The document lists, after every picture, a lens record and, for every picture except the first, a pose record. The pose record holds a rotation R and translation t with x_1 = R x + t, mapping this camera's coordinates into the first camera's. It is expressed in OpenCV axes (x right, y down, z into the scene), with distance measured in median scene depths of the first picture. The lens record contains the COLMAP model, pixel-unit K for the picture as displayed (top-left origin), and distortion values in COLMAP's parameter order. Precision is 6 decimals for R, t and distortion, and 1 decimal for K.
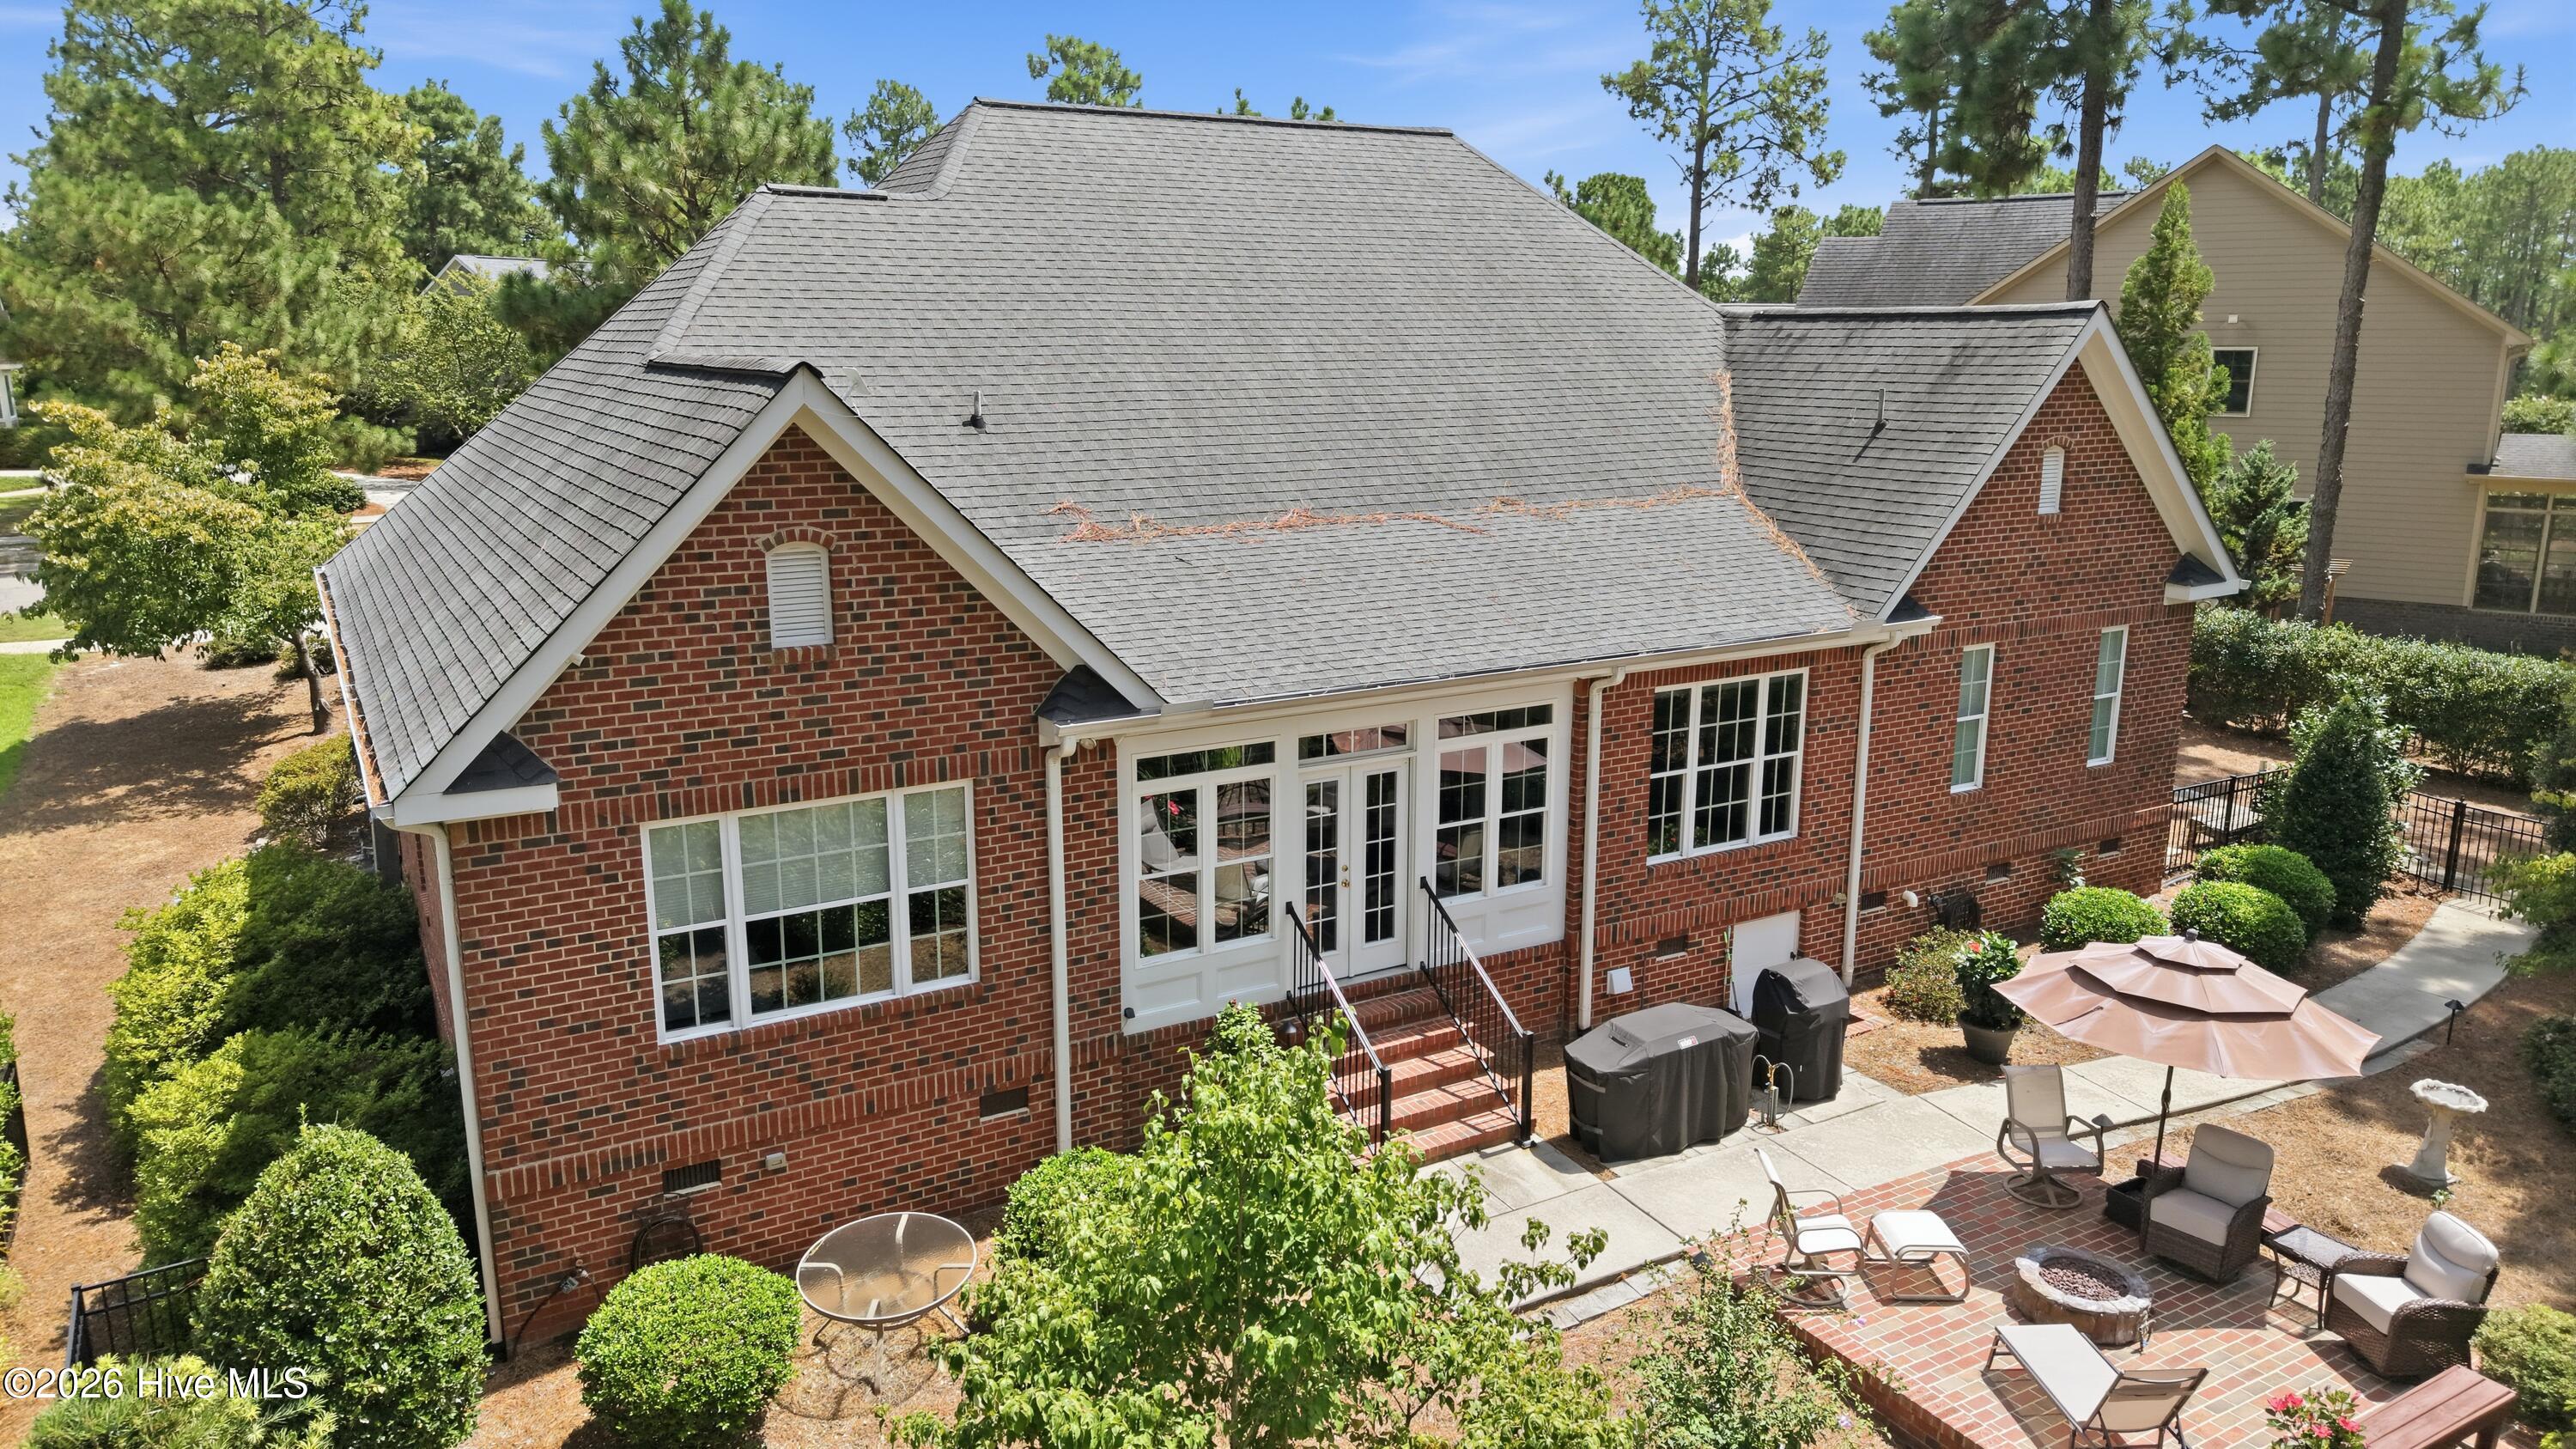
lens RADIAL K [[1805.1, 0, 1288.0], [0, 1805.1, 724.5], [0, 0, 1]] dist [0.072243, 0.000160]
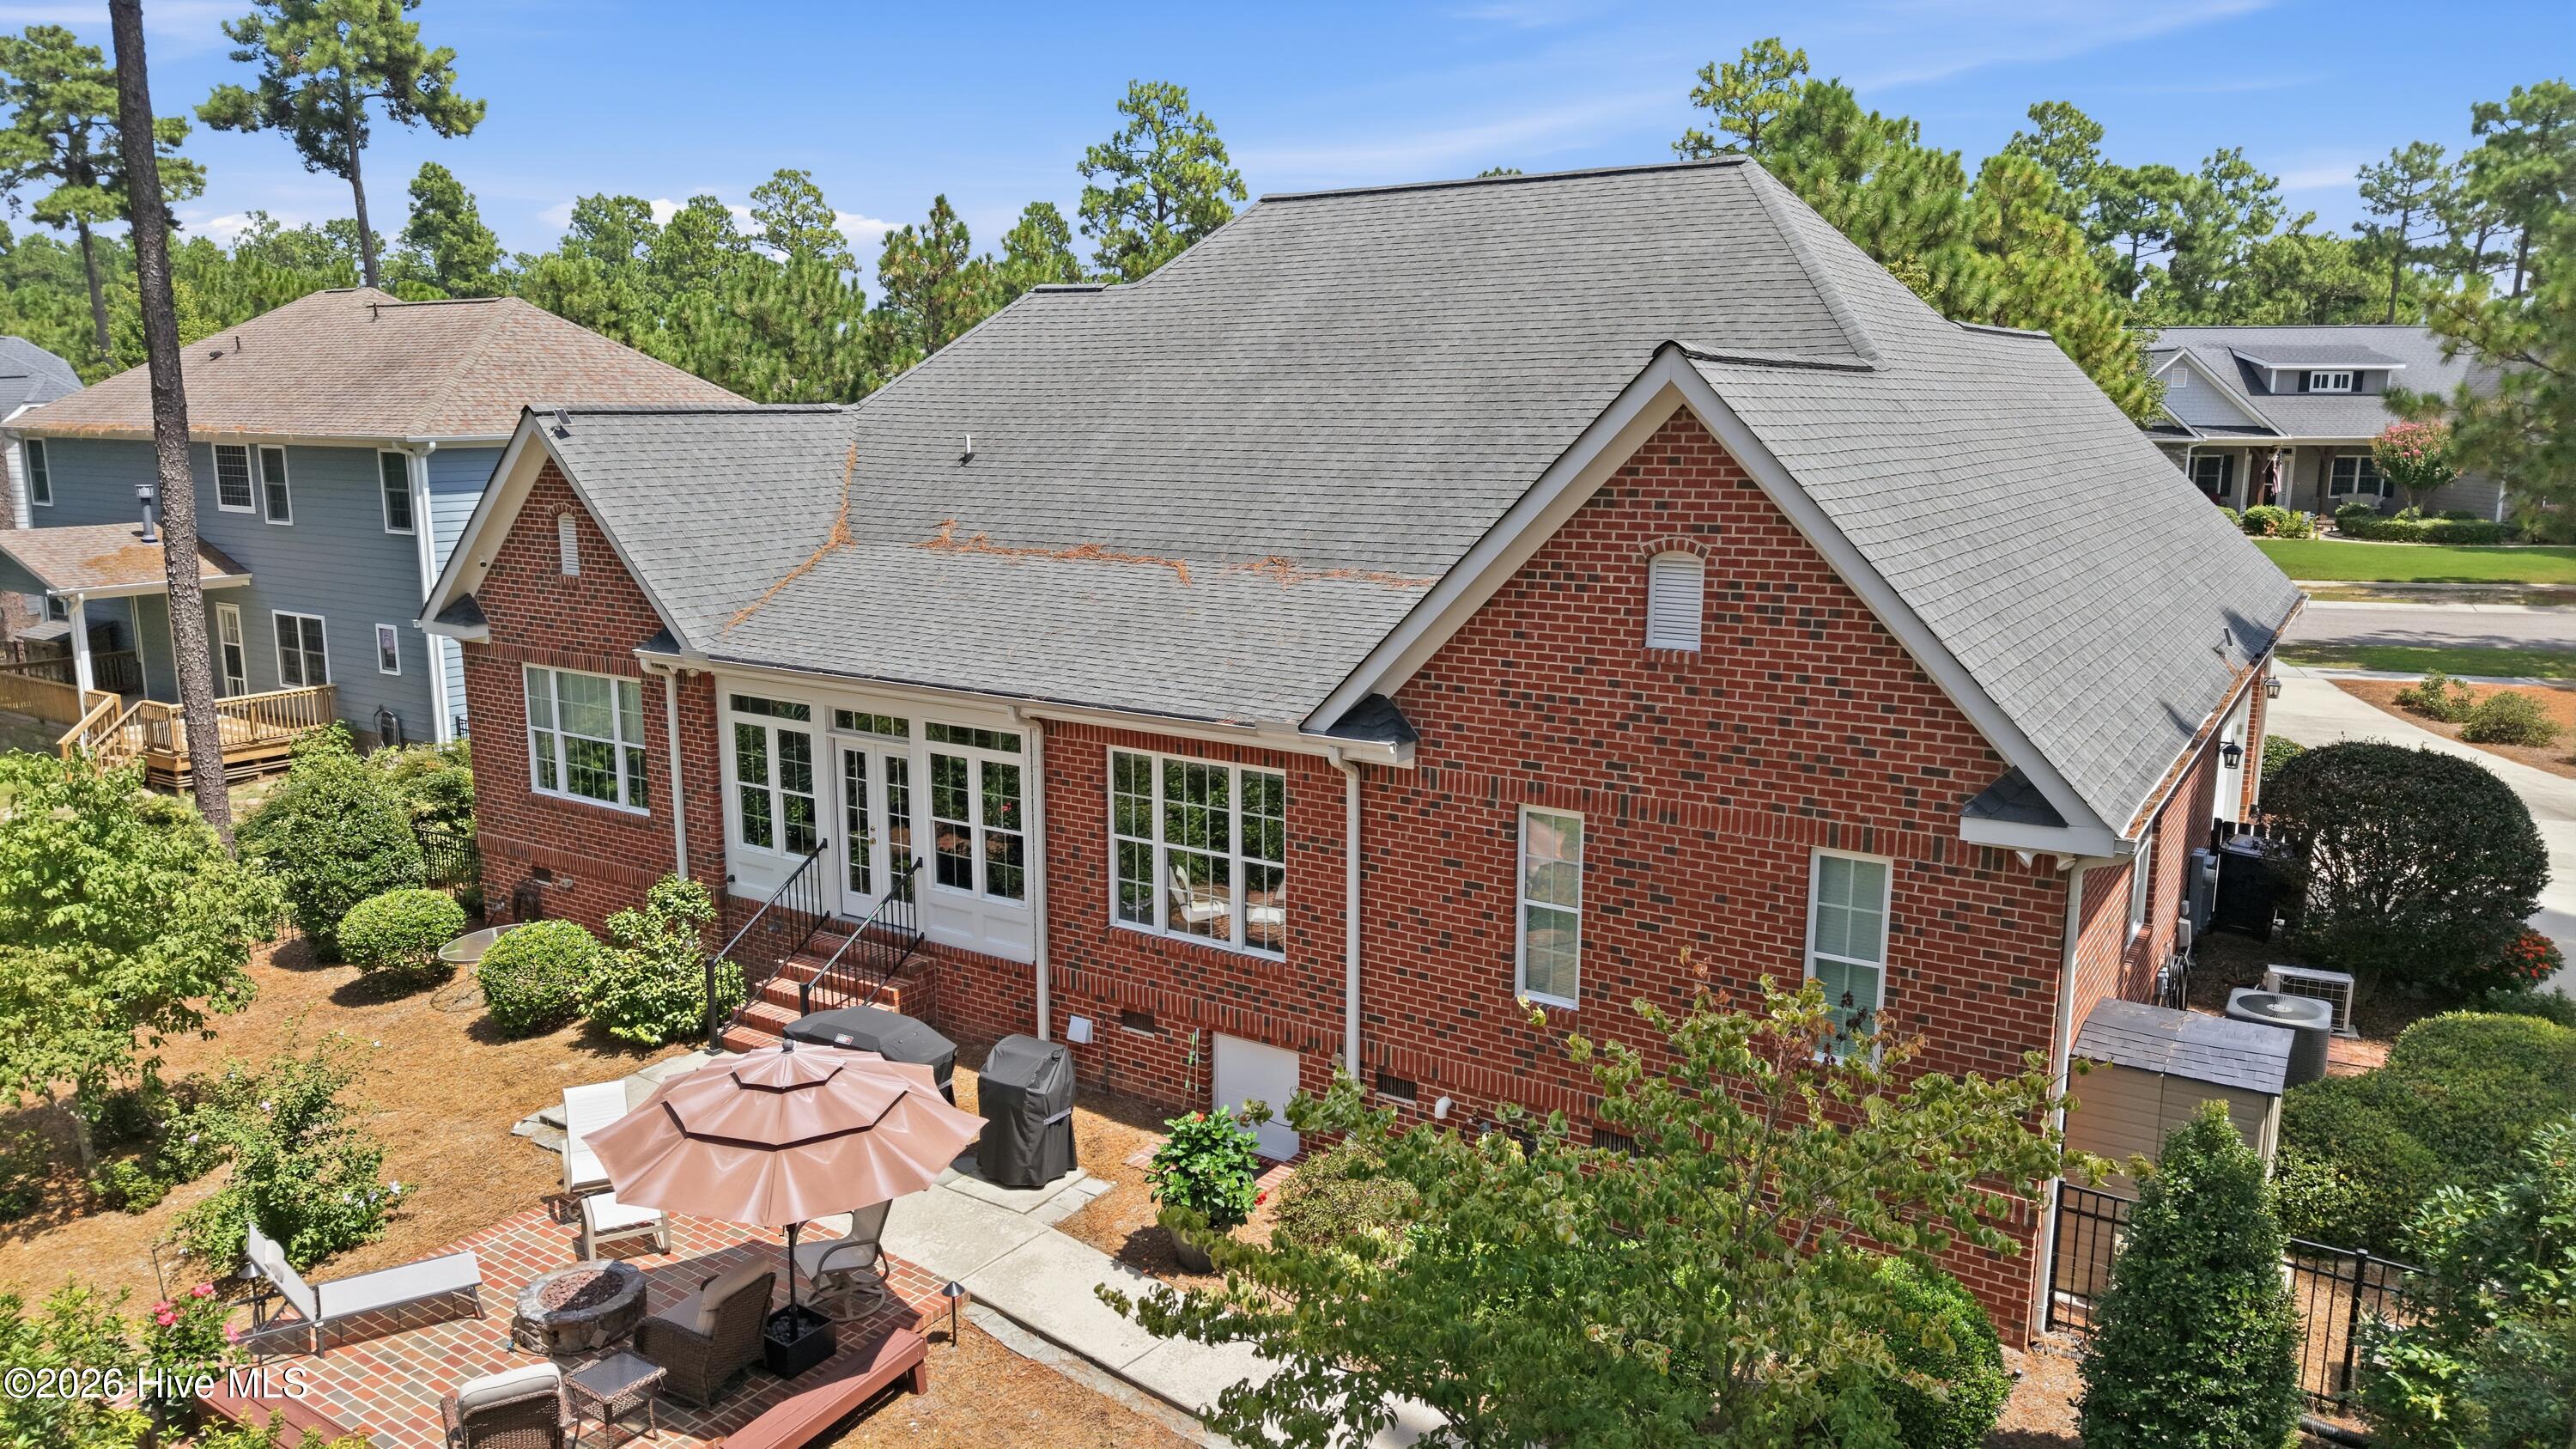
lens RADIAL K [[1740.2, 0, 1288.0], [0, 1740.2, 724.5], [0, 0, 1]] dist [-0.000445, -0.000167]
pose [[0.433706, 0.185786, -0.881693, 1.089710], [-0.176770, 0.977041, 0.118923, -0.162928], [0.883545, 0.104279, 0.456590, 0.675166]]
